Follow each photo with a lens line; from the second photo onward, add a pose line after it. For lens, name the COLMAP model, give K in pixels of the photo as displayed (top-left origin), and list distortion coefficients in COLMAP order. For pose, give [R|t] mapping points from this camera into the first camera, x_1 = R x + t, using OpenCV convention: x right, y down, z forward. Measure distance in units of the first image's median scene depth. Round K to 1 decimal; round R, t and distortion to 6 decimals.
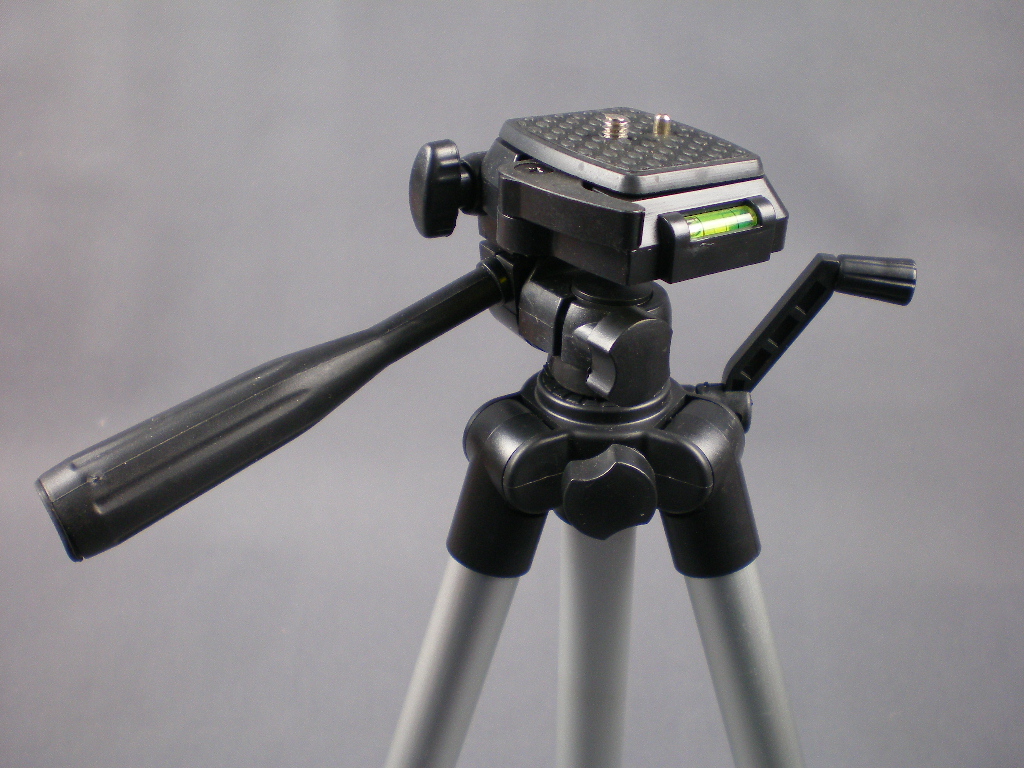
lens RADIAL K [[1139.5, 0, 508.3], [0, 1139.5, 384.3], [0, 0, 1]] dist [-0.115434, 0.000000]
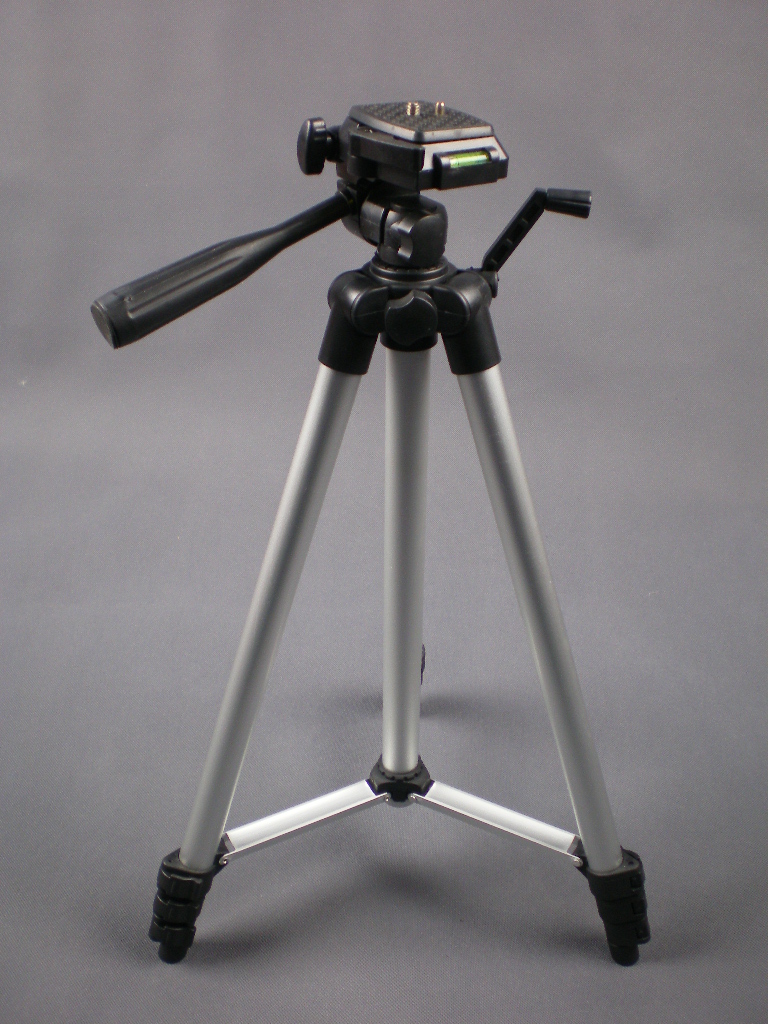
lens RADIAL K [[1139.5, 0, 388.6], [0, 1139.5, 518.6], [0, 0, 1]] dist [-0.115434, 0.000000]
pose [[0.999514, -0.003659, 0.030962, -0.002151], [0.001114, 0.996649, 0.081795, 0.257452], [-0.031157, -0.081721, 0.996168, -0.774503]]
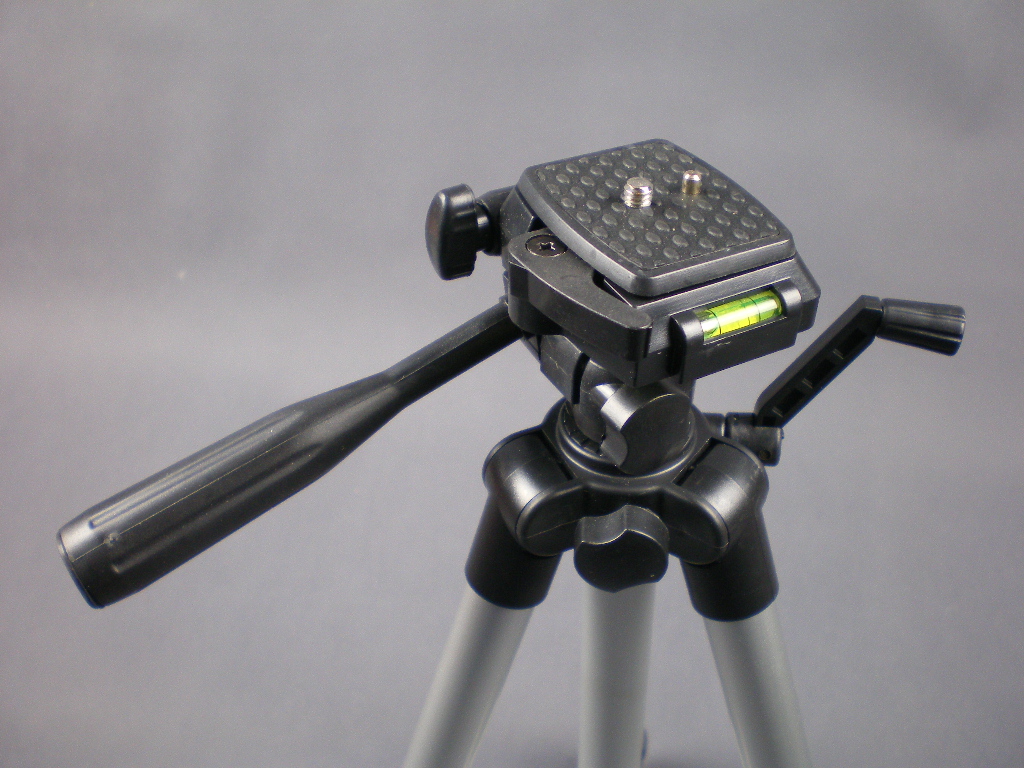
lens RADIAL K [[1139.5, 0, 504.8], [0, 1139.5, 381.3], [0, 0, 1]] dist [-0.115434, 0.000000]
pose [[0.995545, 0.036673, -0.086867, 0.067084], [-0.019366, 0.981152, 0.192264, -0.233587], [0.092281, -0.189725, 0.977491, 0.047026]]
